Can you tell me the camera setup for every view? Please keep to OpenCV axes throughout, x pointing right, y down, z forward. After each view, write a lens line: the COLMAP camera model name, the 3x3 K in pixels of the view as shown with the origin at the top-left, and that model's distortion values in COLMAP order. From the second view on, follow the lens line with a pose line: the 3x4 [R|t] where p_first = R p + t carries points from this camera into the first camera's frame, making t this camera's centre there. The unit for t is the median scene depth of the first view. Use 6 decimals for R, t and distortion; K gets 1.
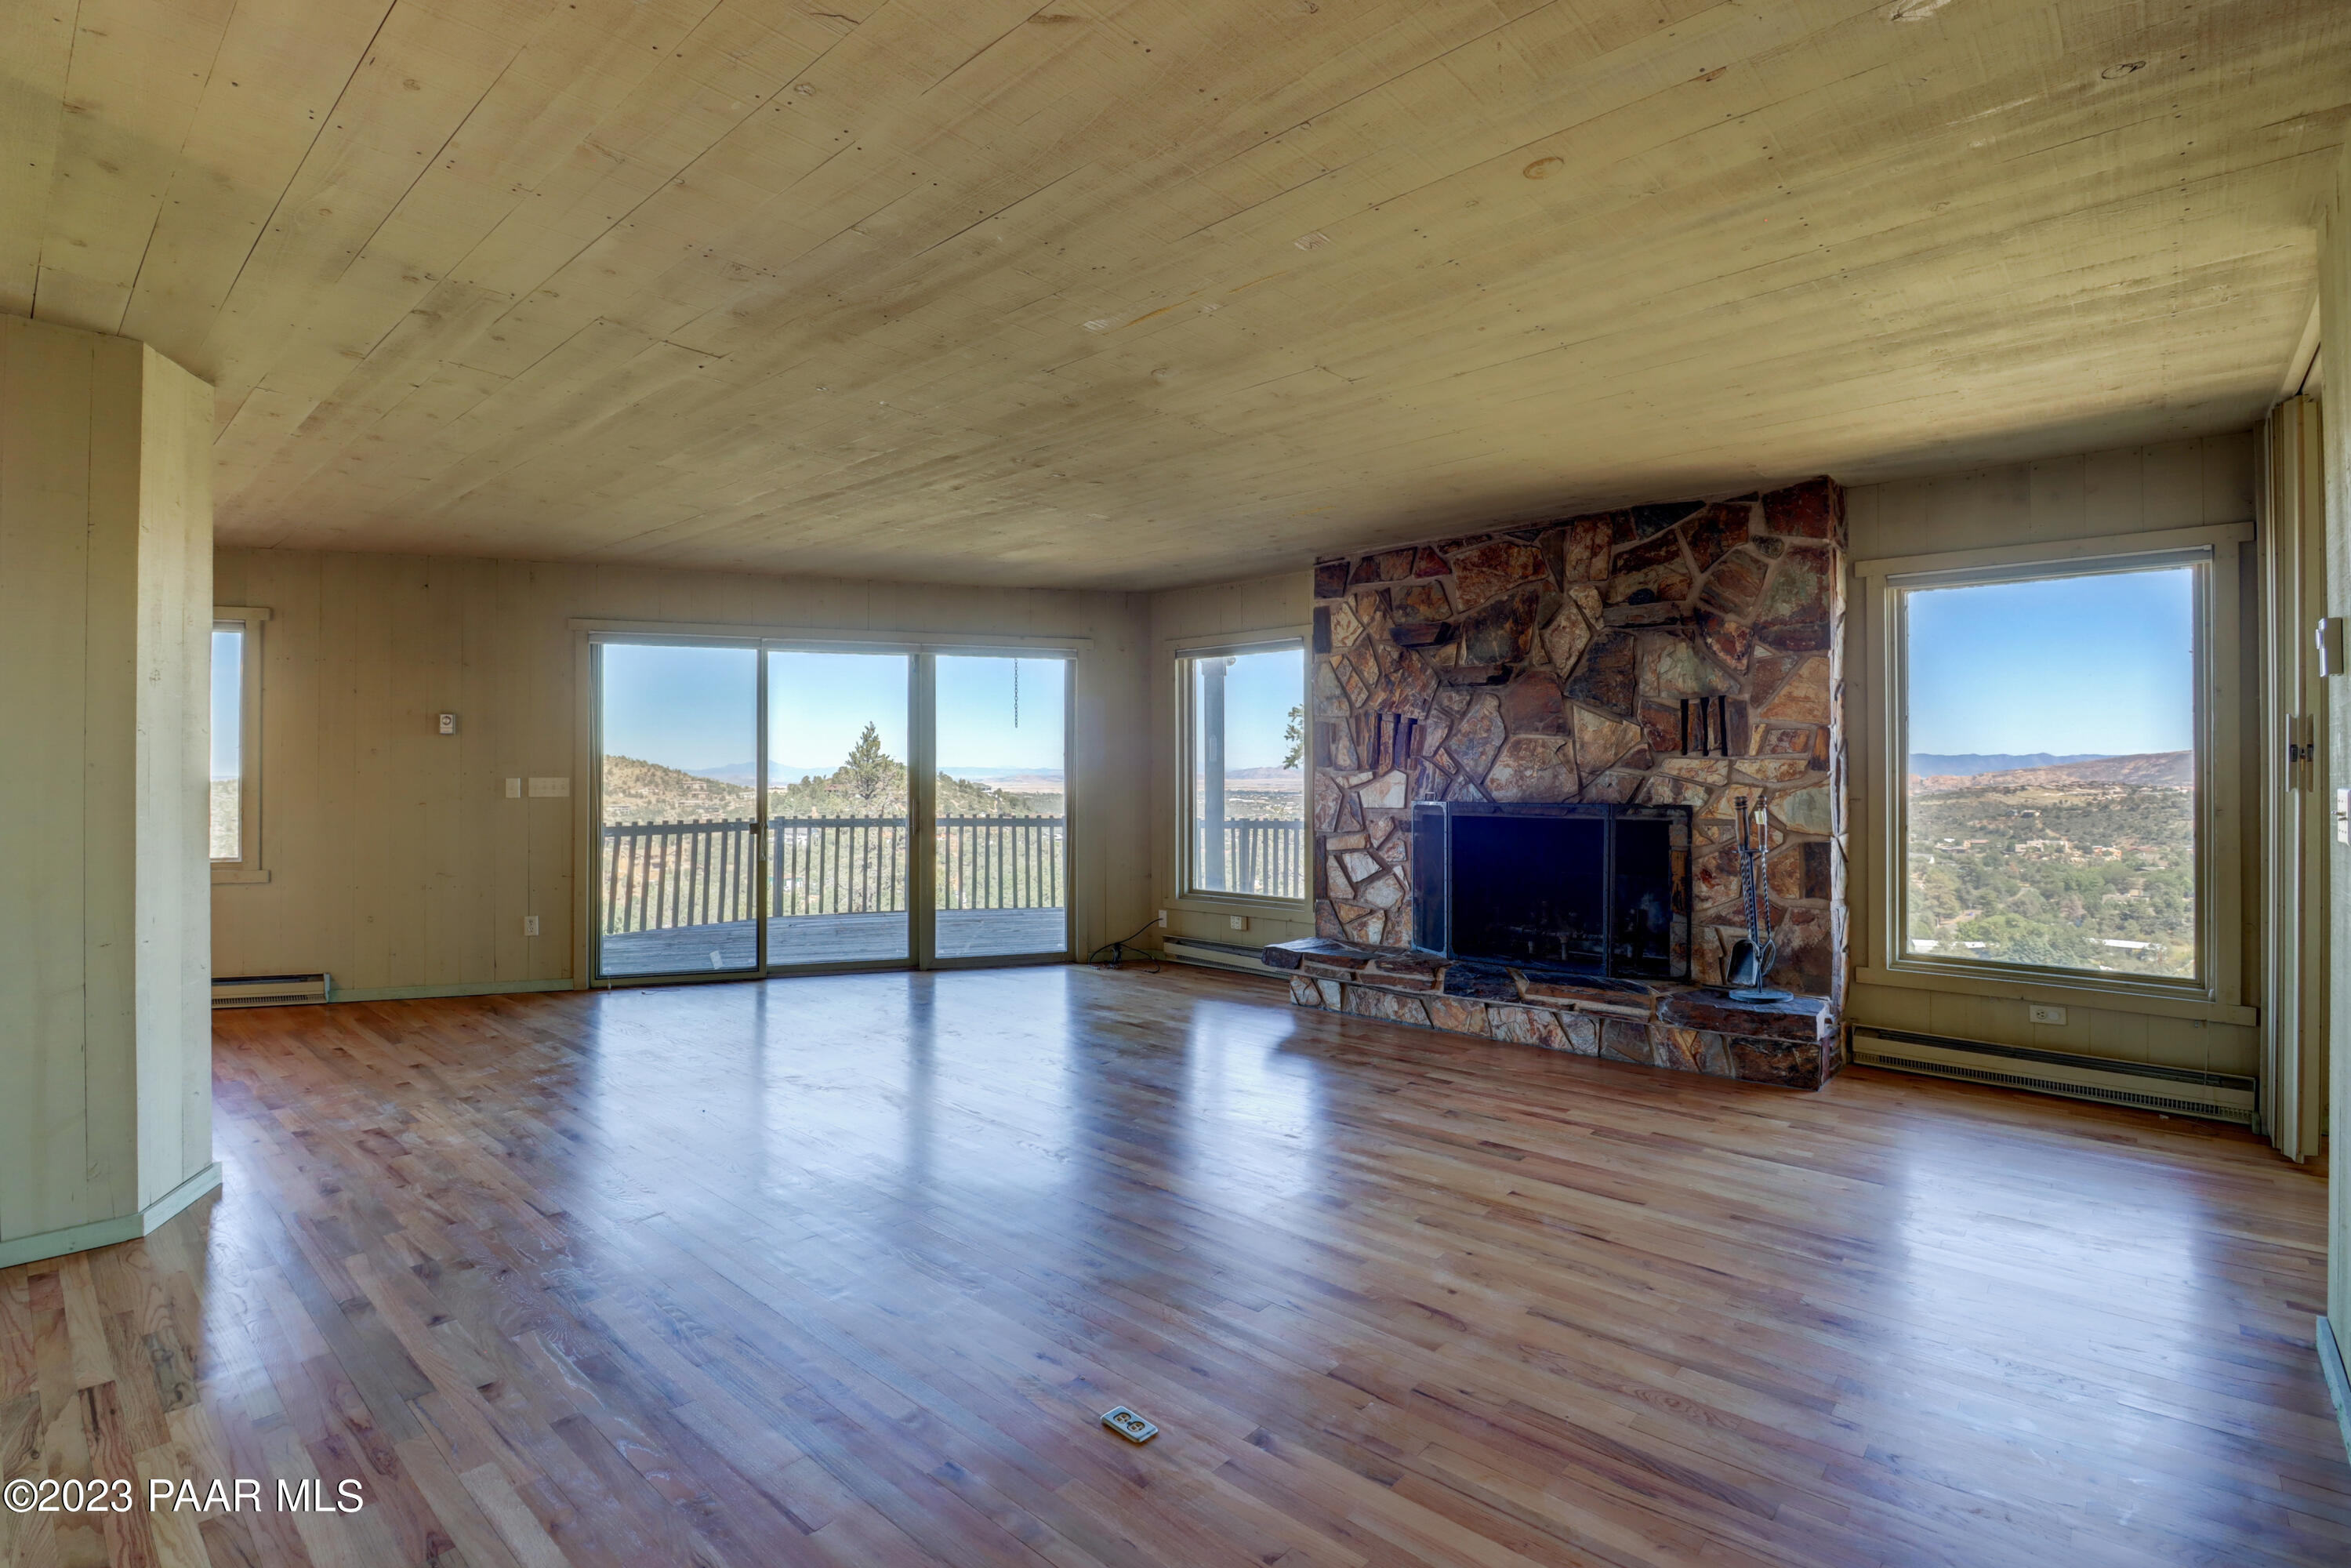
lens RADIAL K [[1087.6, 0, 1172.3], [0, 1087.6, 766.2], [0, 0, 1]] dist [-0.002844, -0.011980]
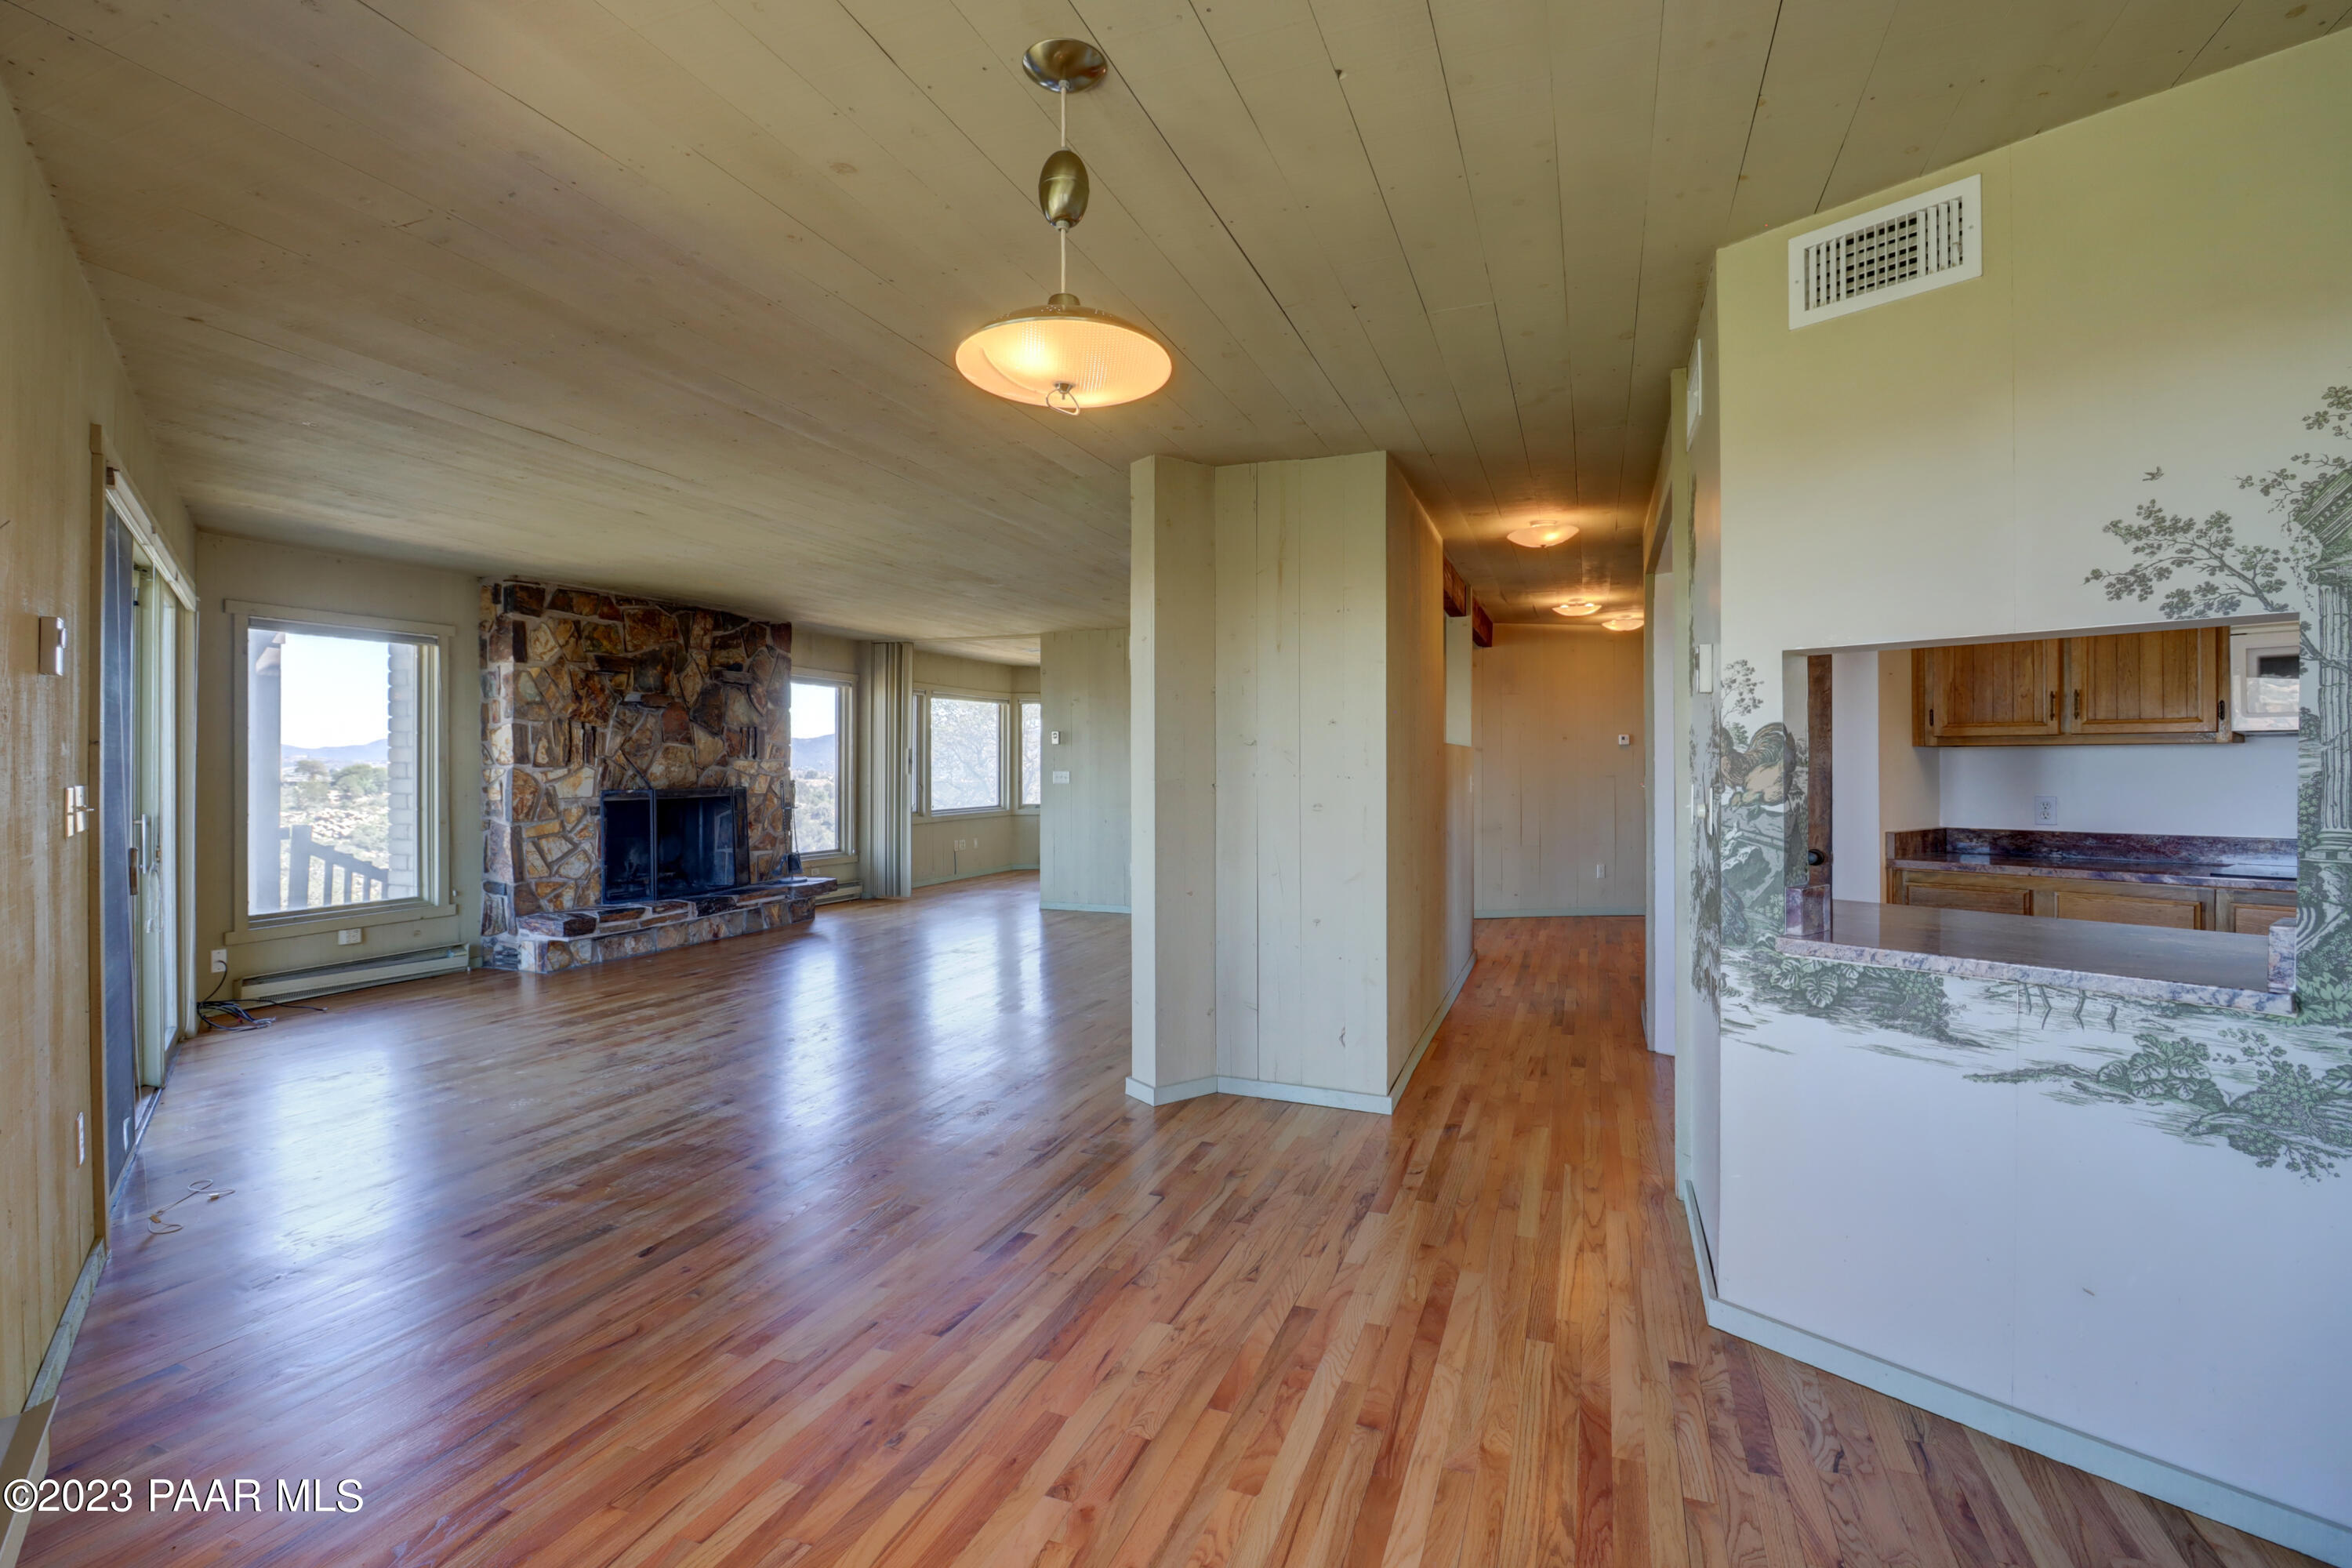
lens RADIAL K [[1088.0, 0, 1172.8], [0, 1088.0, 766.2], [0, 0, 1]] dist [-0.002844, -0.011980]
pose [[-0.354760, 0.000583, 0.934957, -1.223668], [-0.002780, 0.999995, -0.001678, 0.003021], [-0.934953, -0.003195, -0.354757, 0.820311]]
